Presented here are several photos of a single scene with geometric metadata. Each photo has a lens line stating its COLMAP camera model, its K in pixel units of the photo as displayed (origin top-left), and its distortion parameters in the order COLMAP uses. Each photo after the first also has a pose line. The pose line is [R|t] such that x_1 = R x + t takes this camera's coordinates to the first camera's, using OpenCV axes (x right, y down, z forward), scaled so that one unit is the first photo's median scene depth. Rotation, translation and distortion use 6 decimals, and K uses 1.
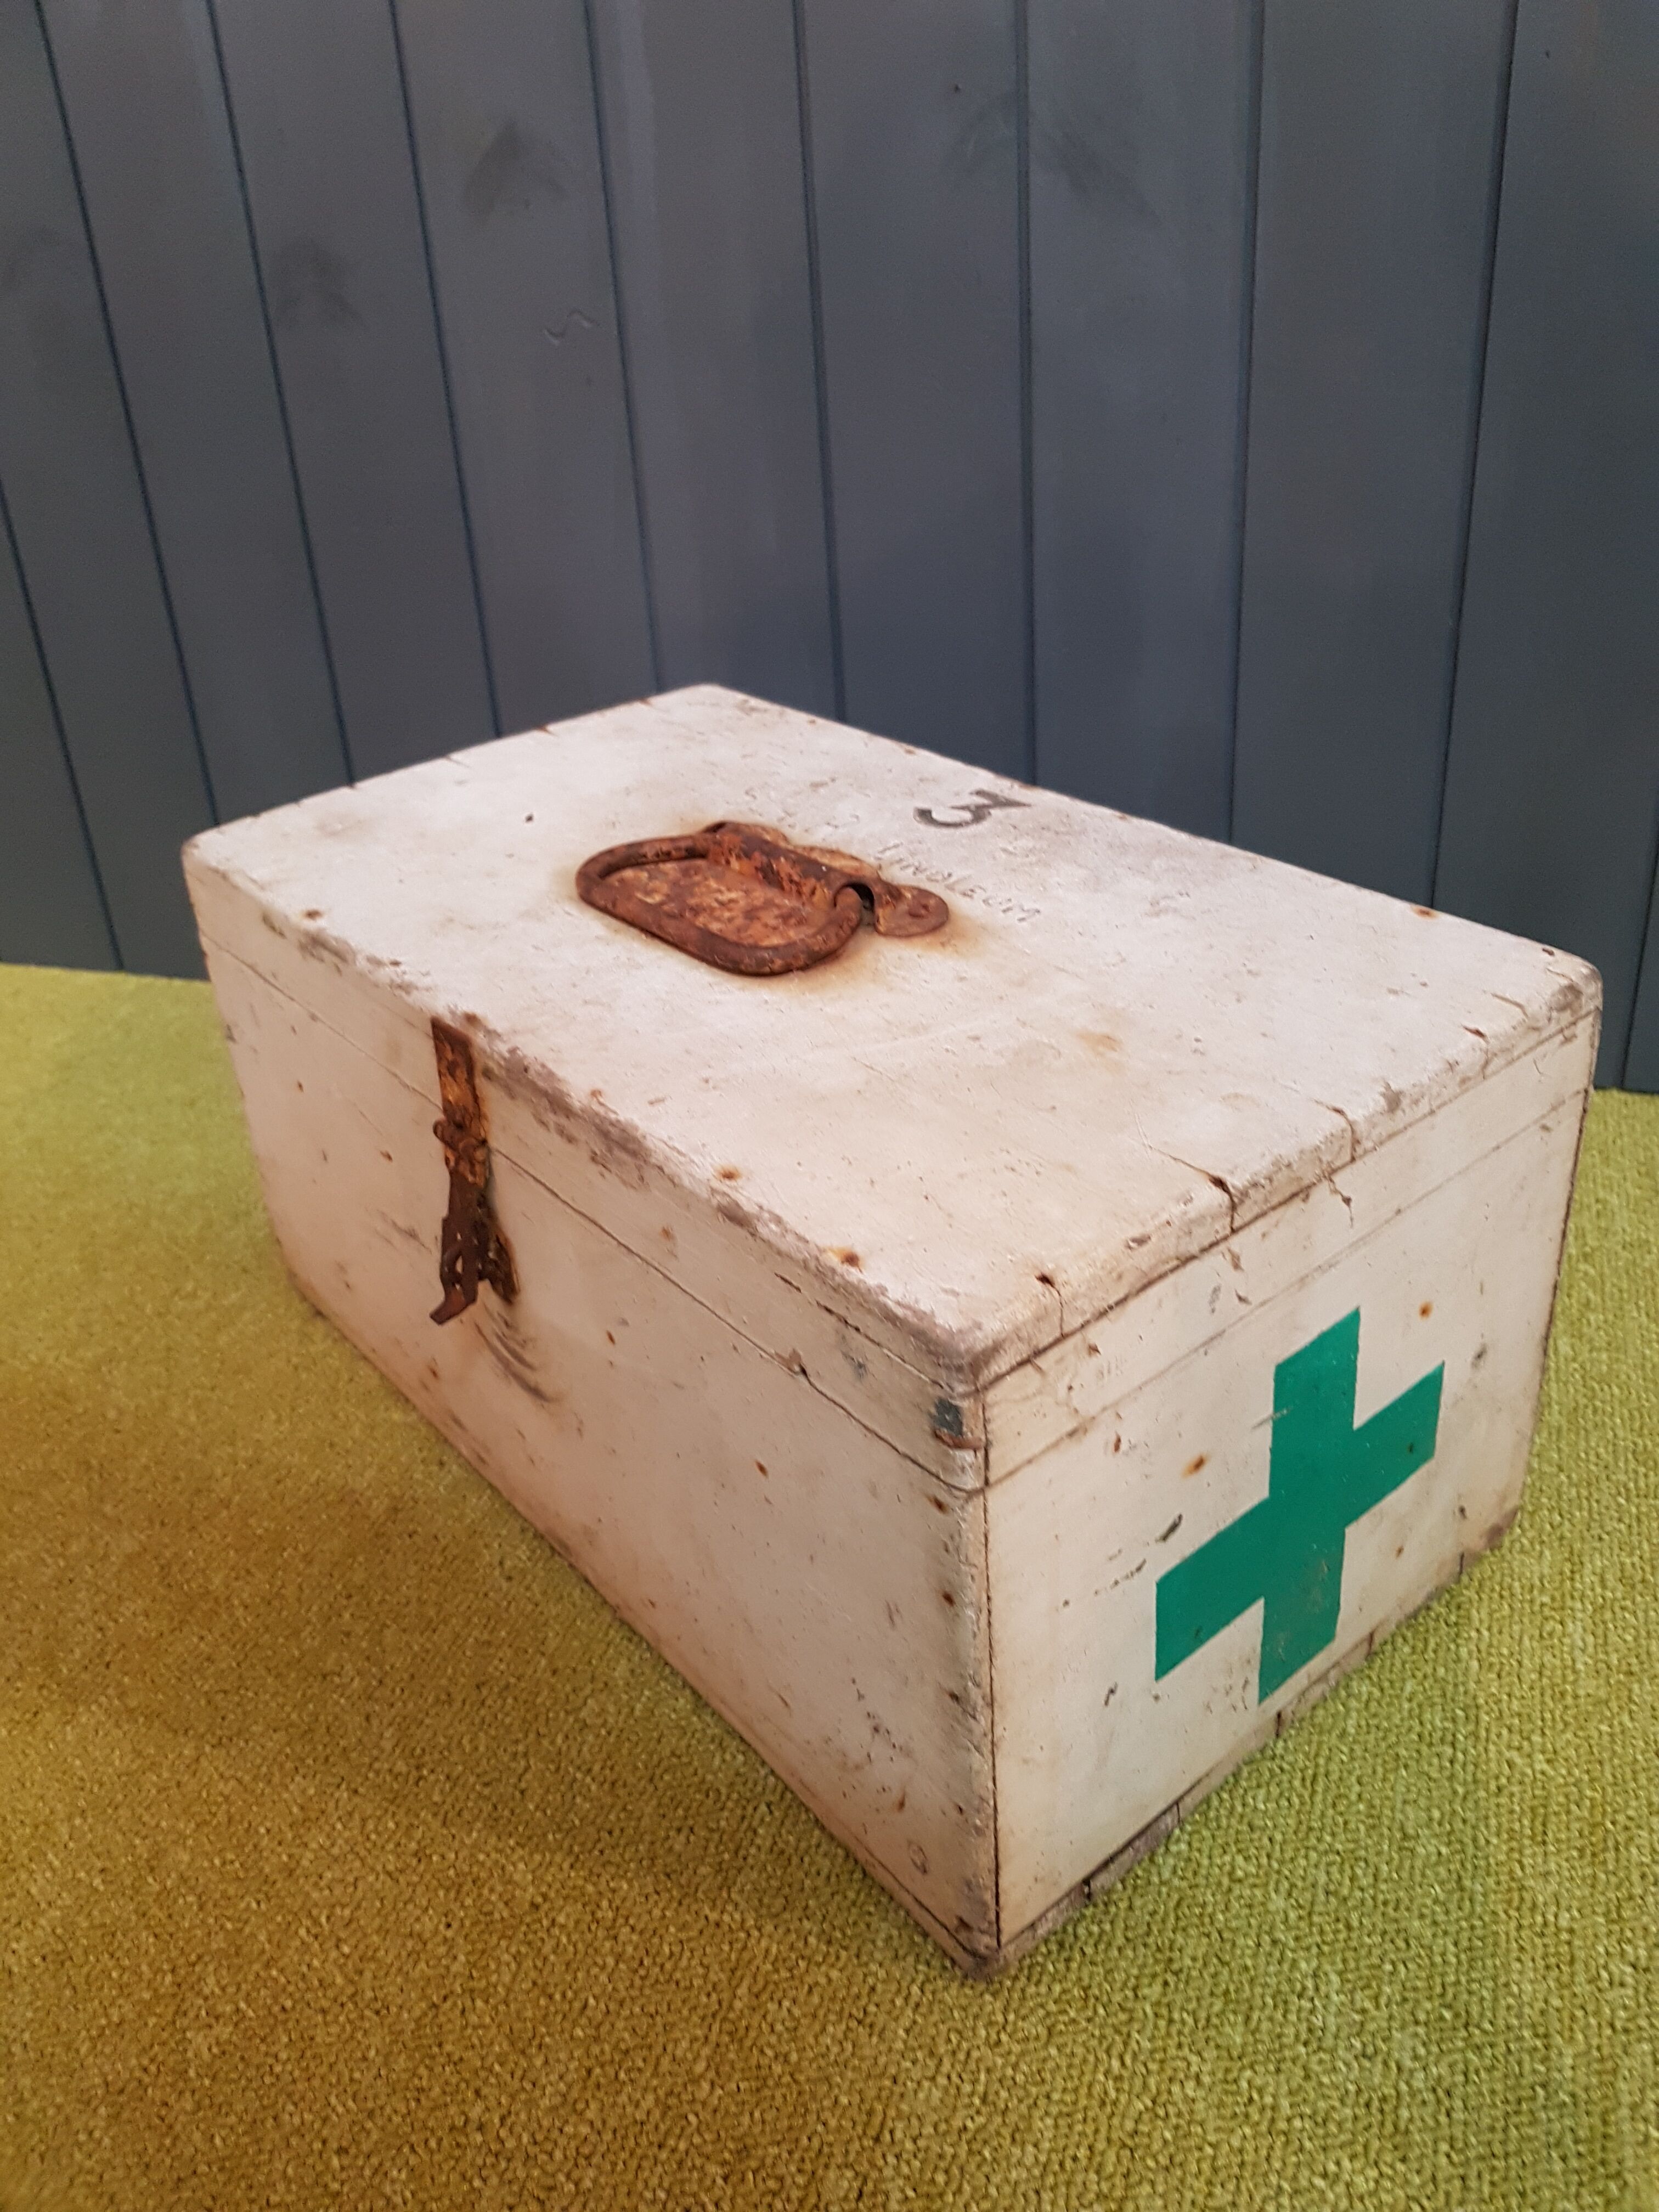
lens RADIAL K [[1884.6, 0, 838.5], [0, 1884.6, 1100.0], [0, 0, 1]] dist [-0.002125, -0.001994]
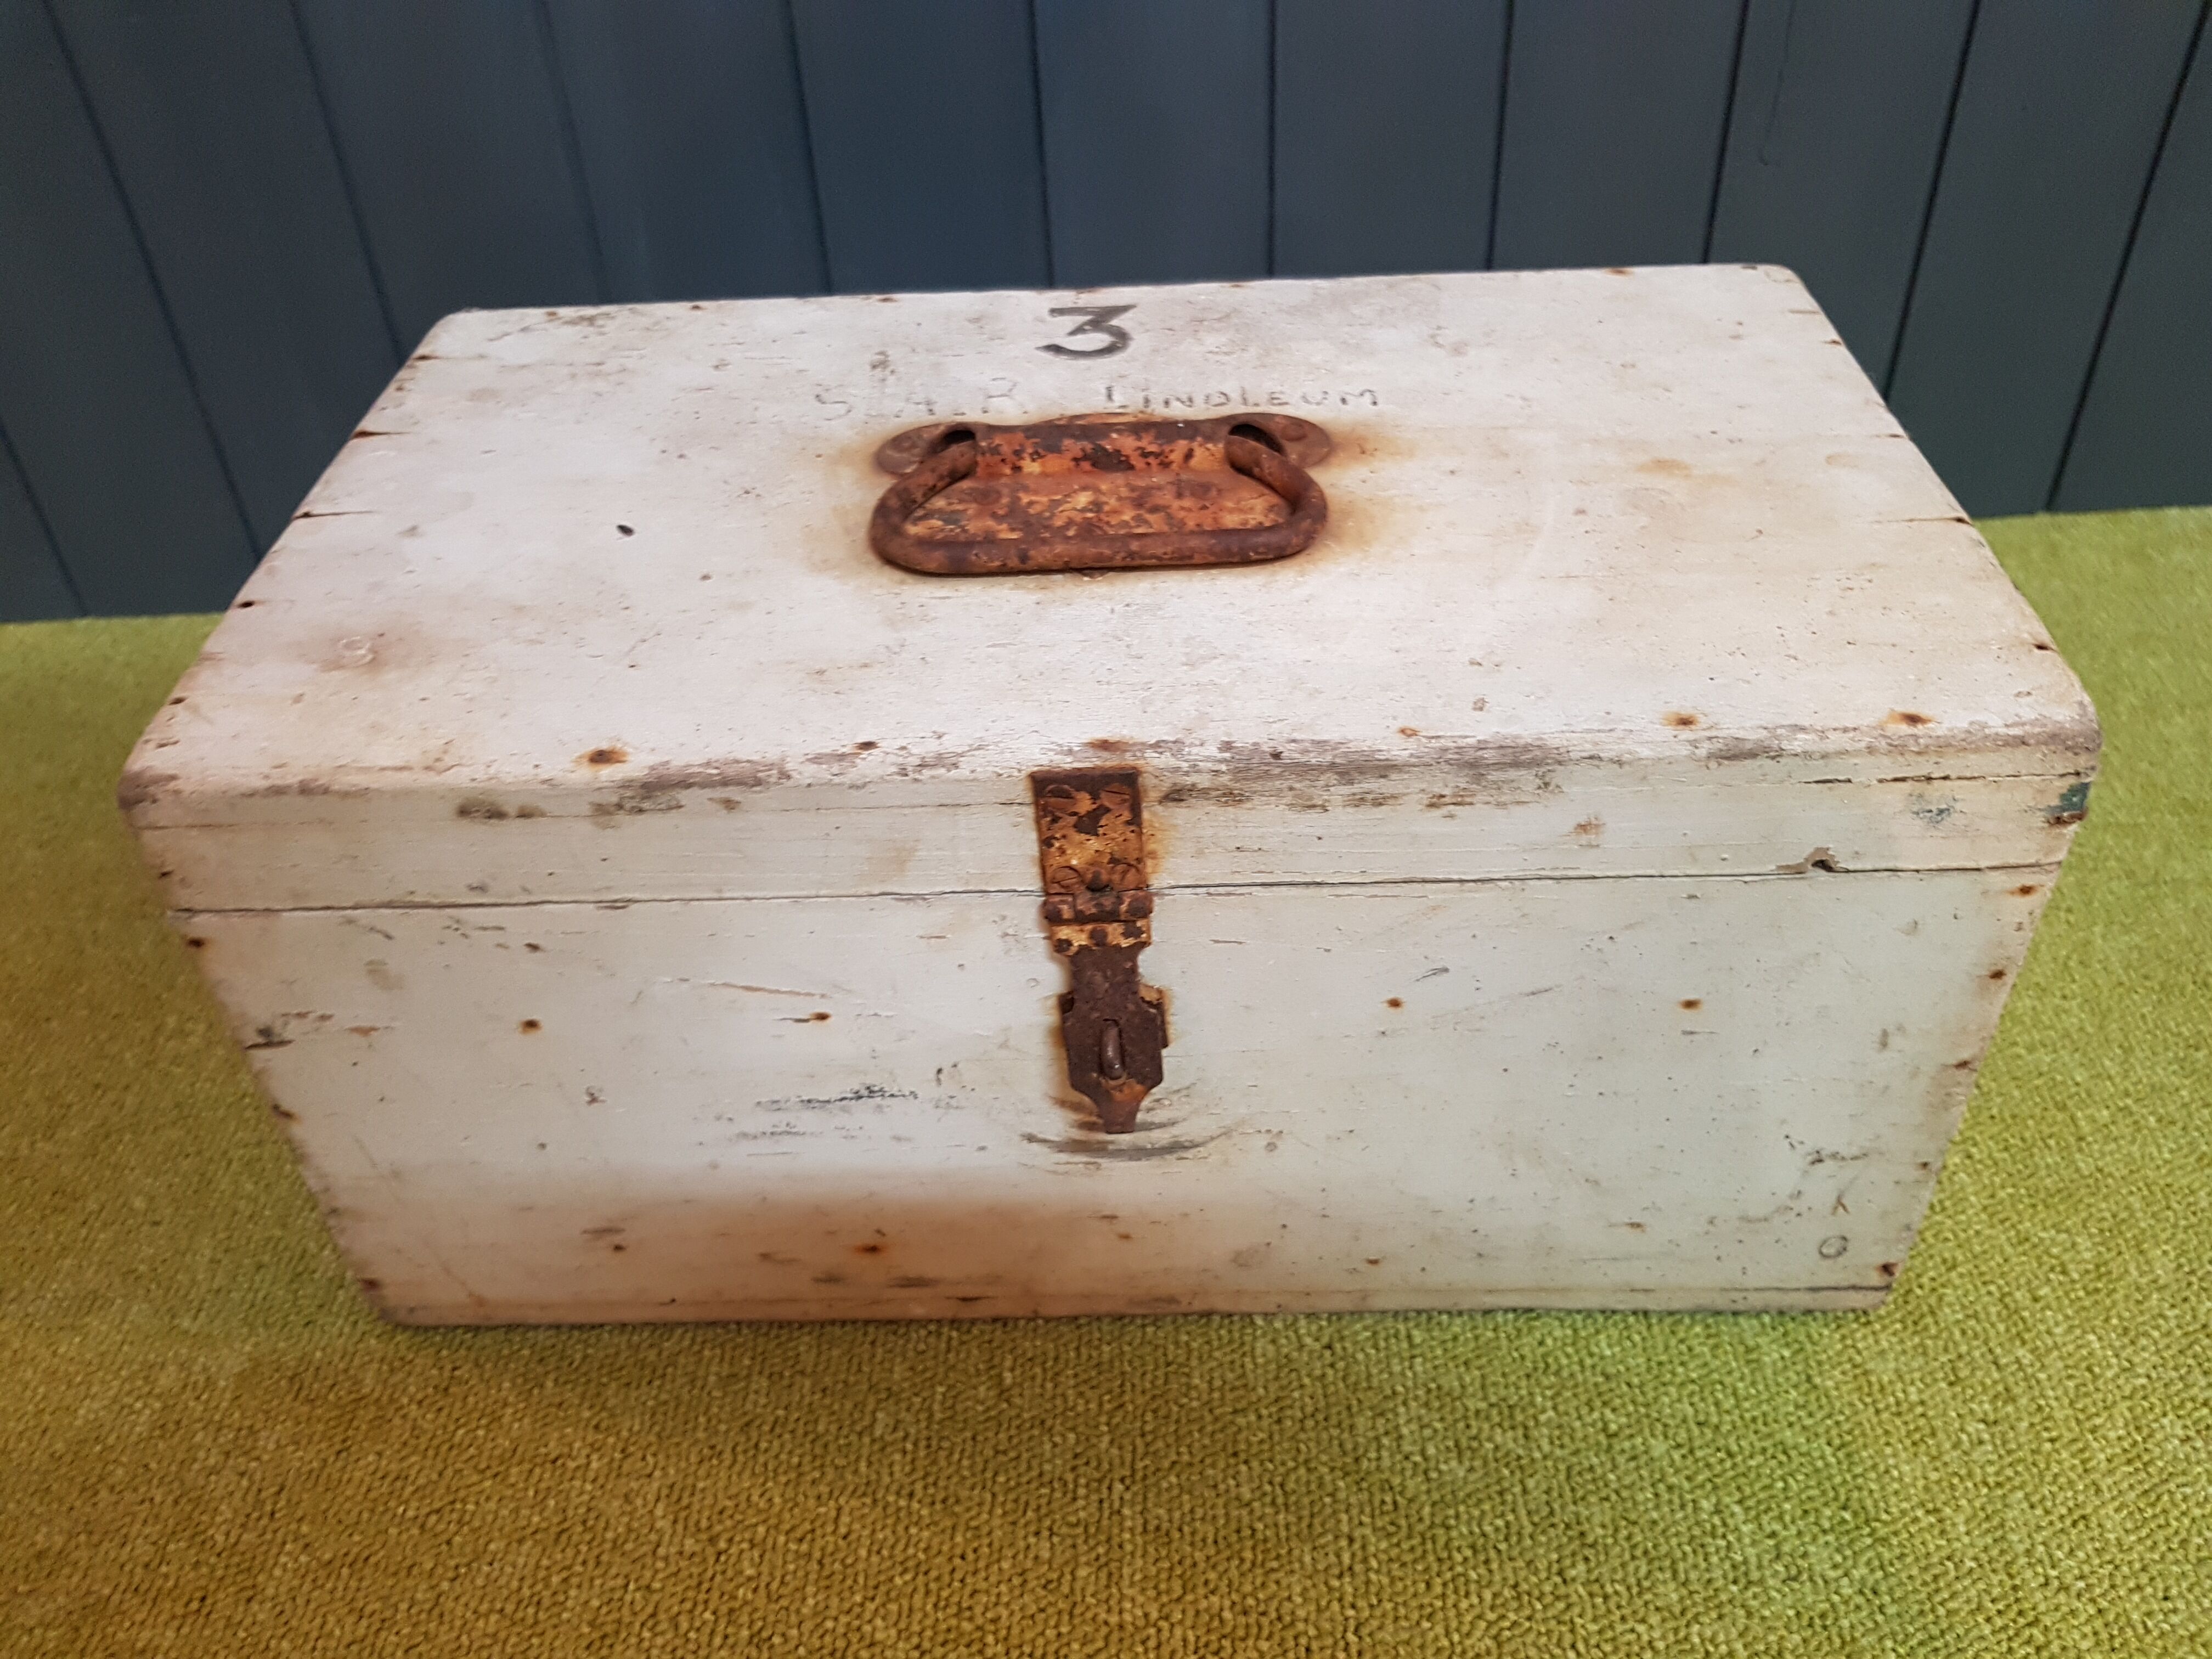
lens RADIAL K [[1884.6, 0, 1106.0], [0, 1884.6, 829.5], [0, 0, 1]] dist [-0.002125, -0.001994]
pose [[0.612545, -0.455869, 0.645734, -0.680834], [0.368368, 0.887434, 0.277066, -0.216927], [-0.699352, 0.068152, 0.711521, 0.457108]]
